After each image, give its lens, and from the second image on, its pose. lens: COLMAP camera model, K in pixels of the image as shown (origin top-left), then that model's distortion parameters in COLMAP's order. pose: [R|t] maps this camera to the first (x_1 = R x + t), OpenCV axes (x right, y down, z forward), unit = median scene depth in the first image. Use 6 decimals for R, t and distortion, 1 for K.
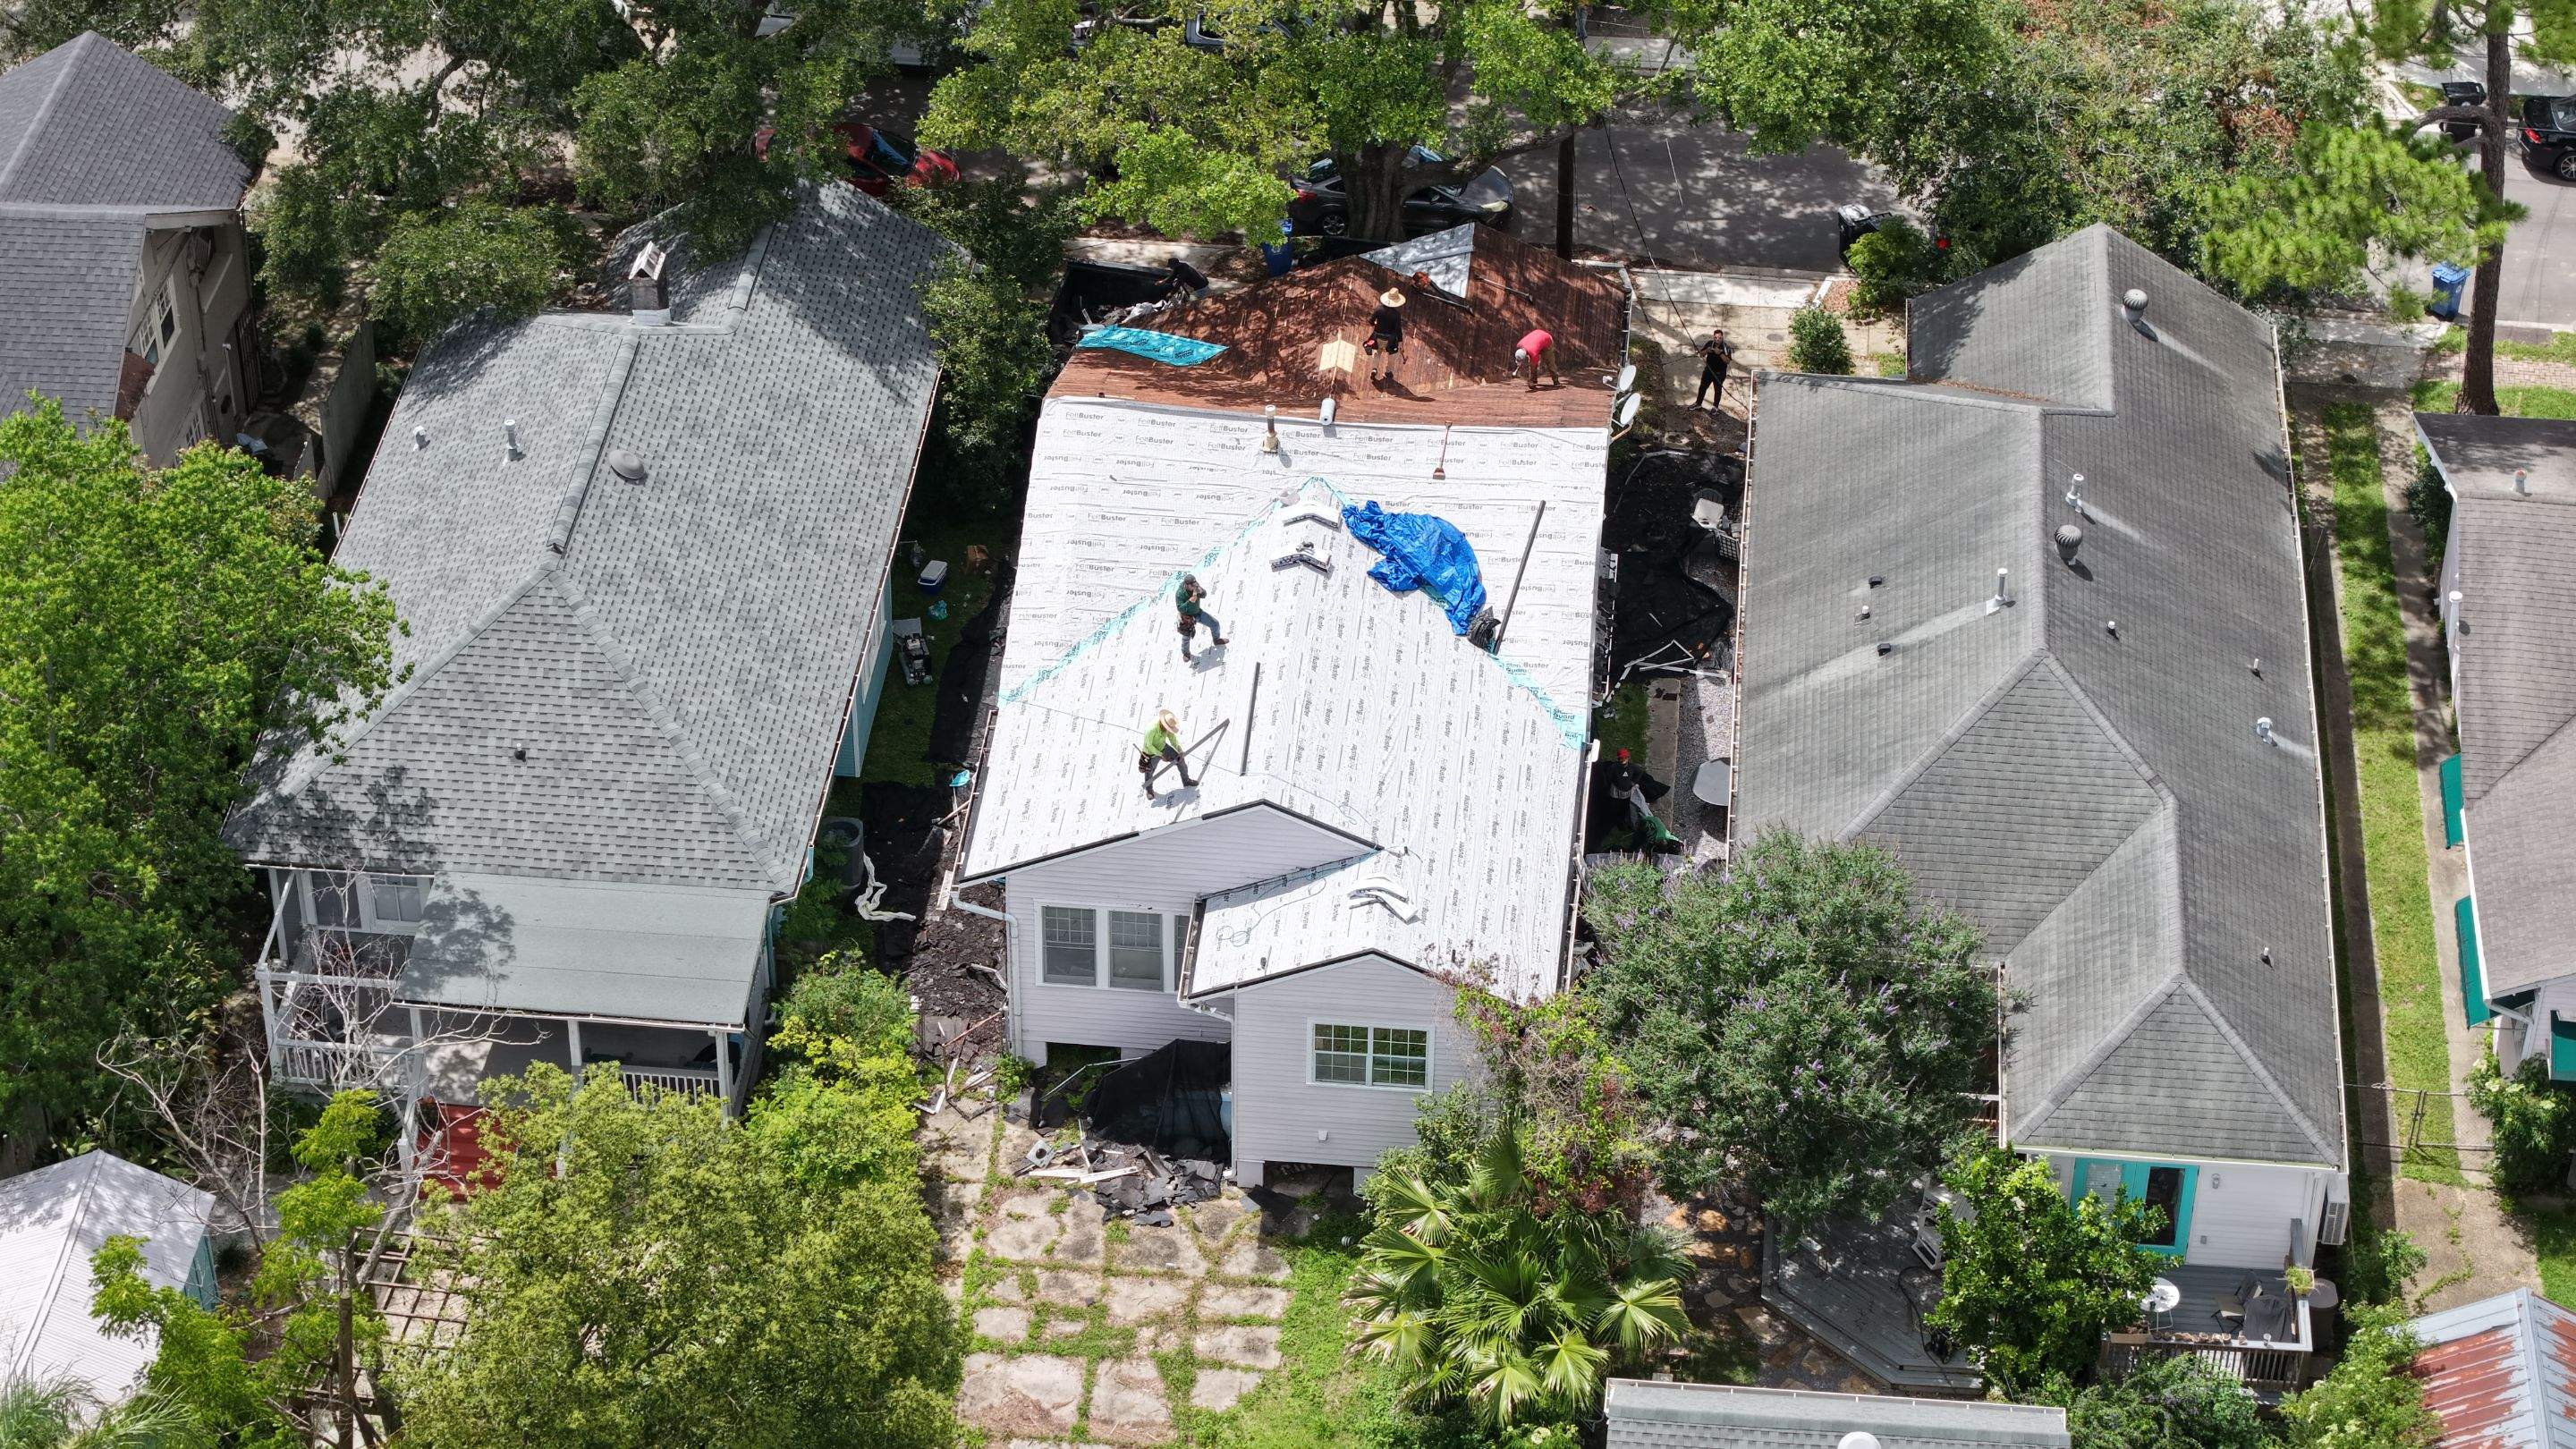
lens RADIAL K [[5447.8, 0, 1288.0], [0, 5447.8, 724.5], [0, 0, 1]] dist [-0.243873, 1.328212]
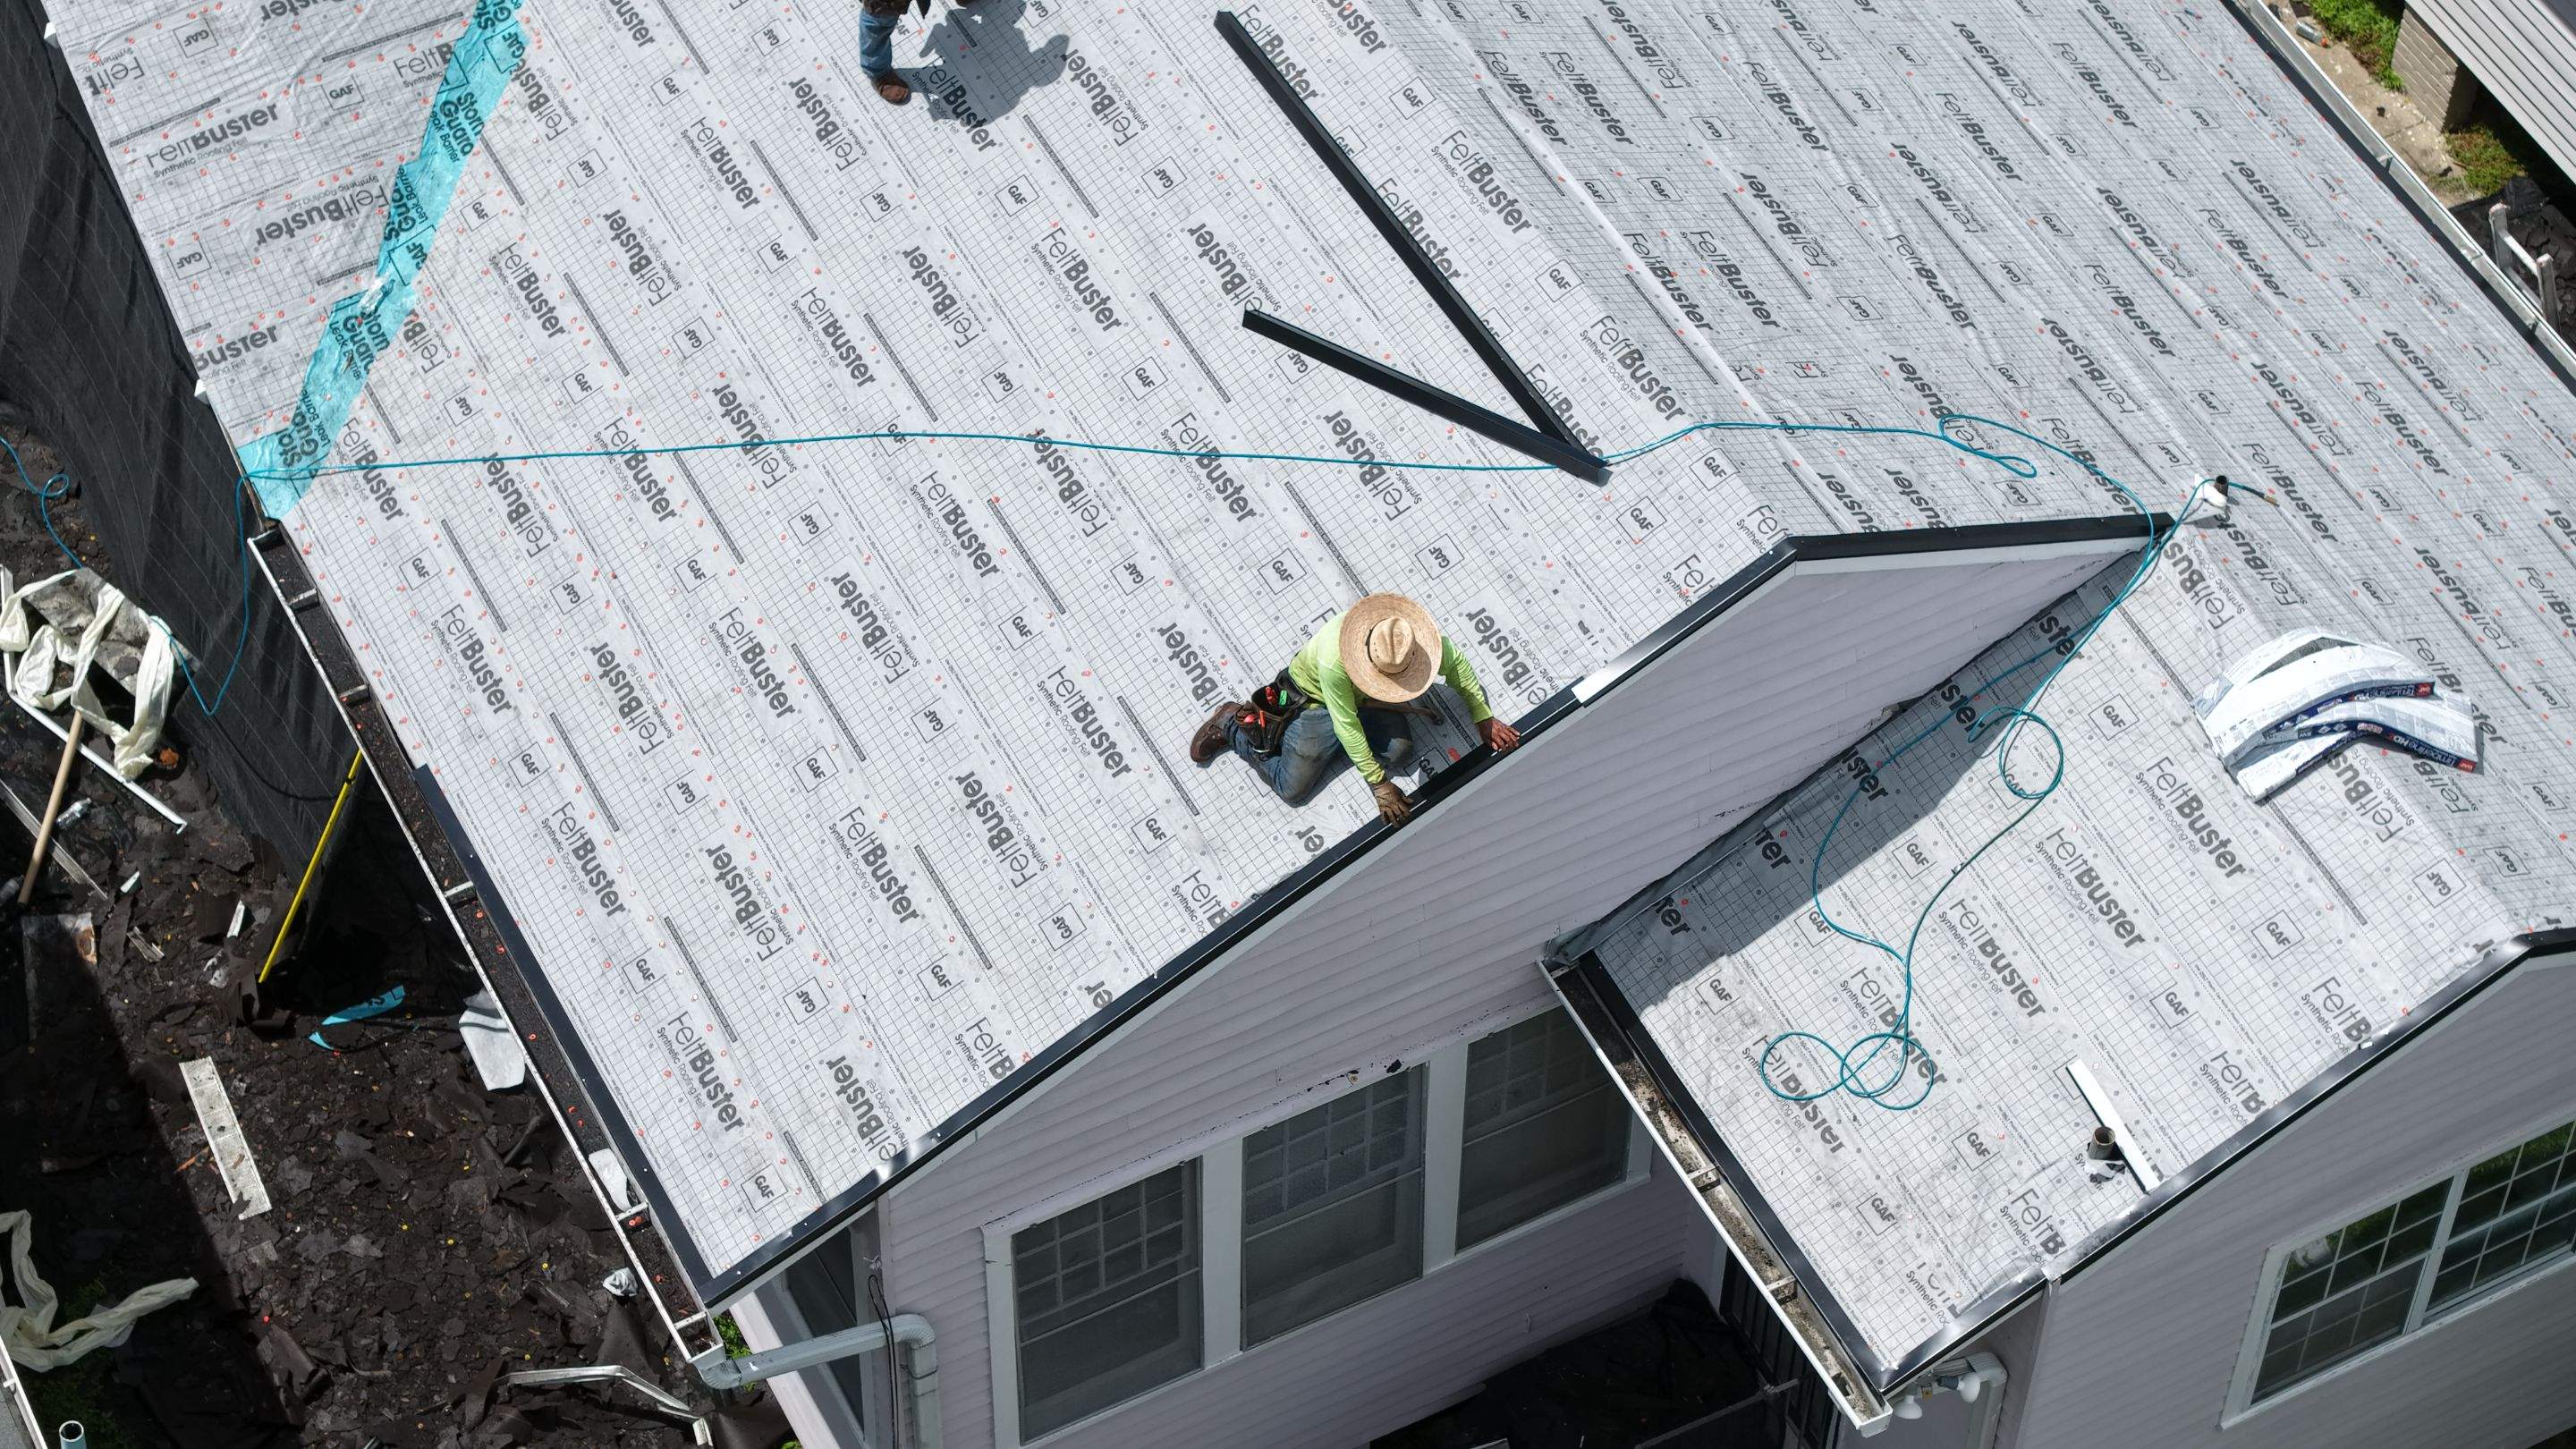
lens RADIAL K [[5447.8, 0, 1288.0], [0, 5447.8, 724.5], [0, 0, 1]] dist [-0.243873, 1.328212]
pose [[0.838829, -0.417772, 0.349046, -0.108215], [0.321610, 0.897606, 0.301448, -0.058133], [-0.439242, -0.140606, 0.887297, 0.736102]]
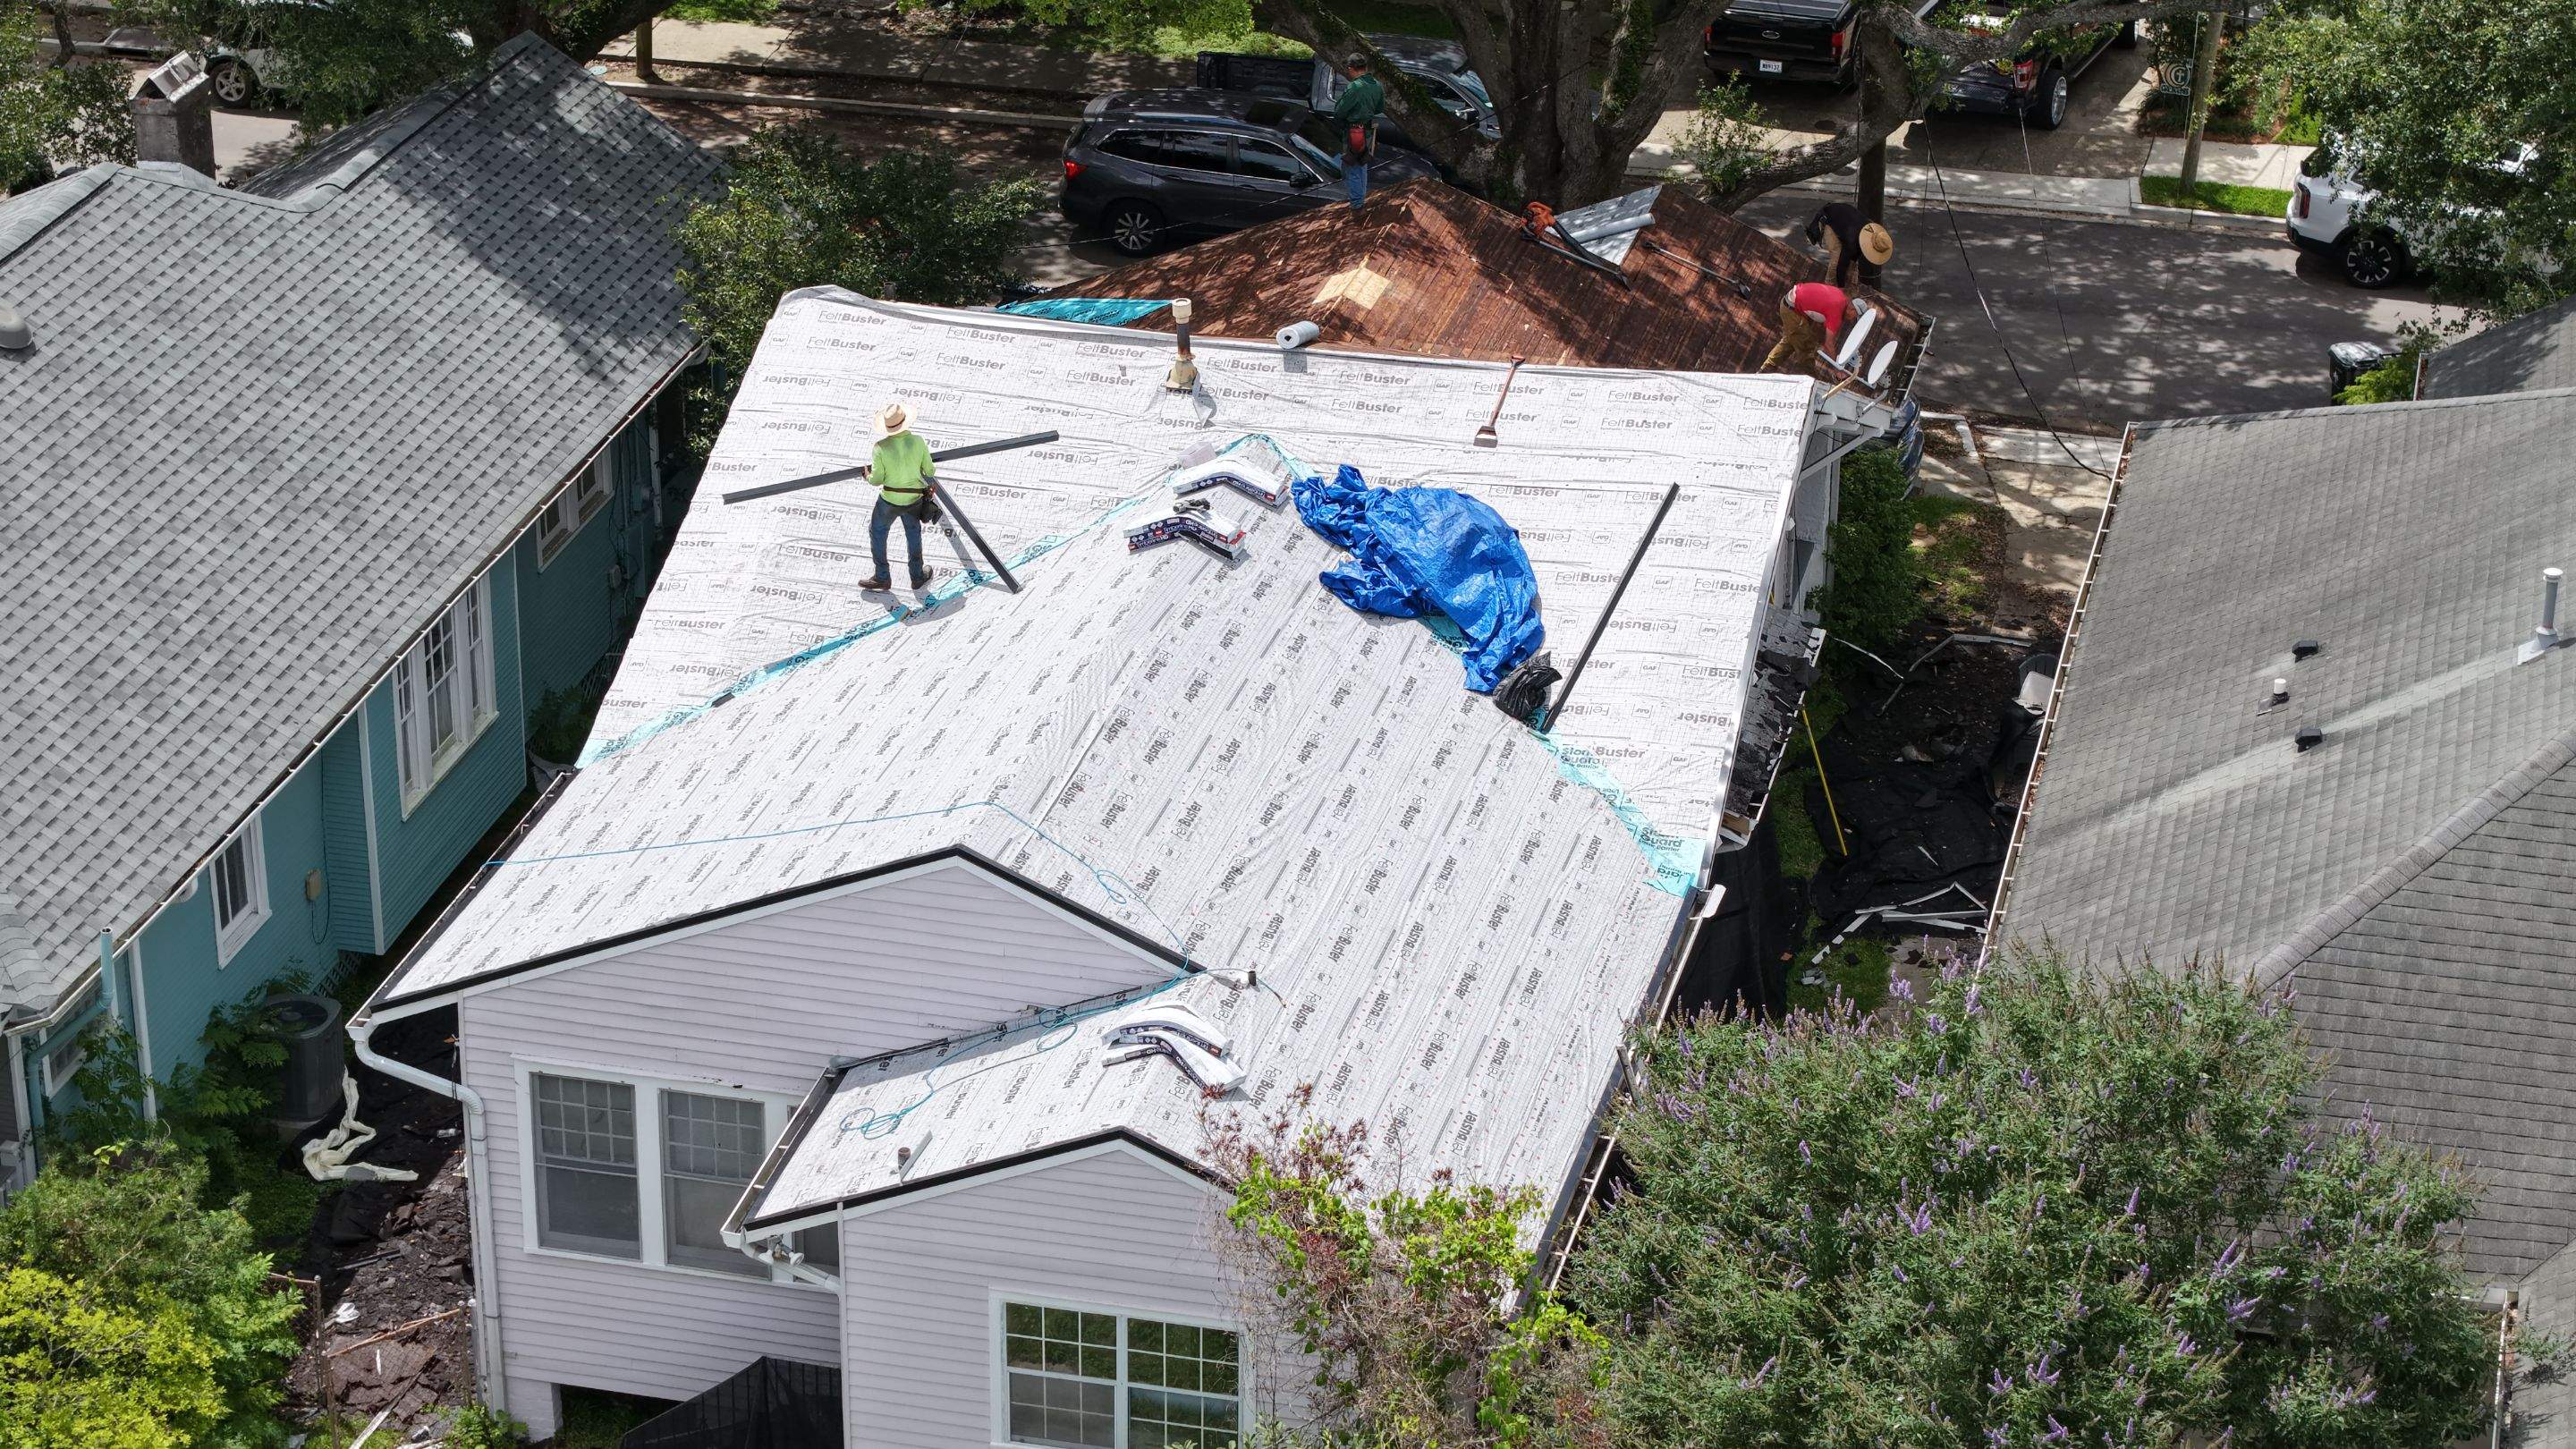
lens RADIAL K [[5447.8, 0, 1288.0], [0, 5447.8, 724.5], [0, 0, 1]] dist [-0.243873, 1.328212]
pose [[0.990080, 0.057481, -0.128206, 0.079601], [-0.083353, 0.974864, -0.206624, 0.093654], [0.113106, 0.215260, 0.969985, 0.502708]]
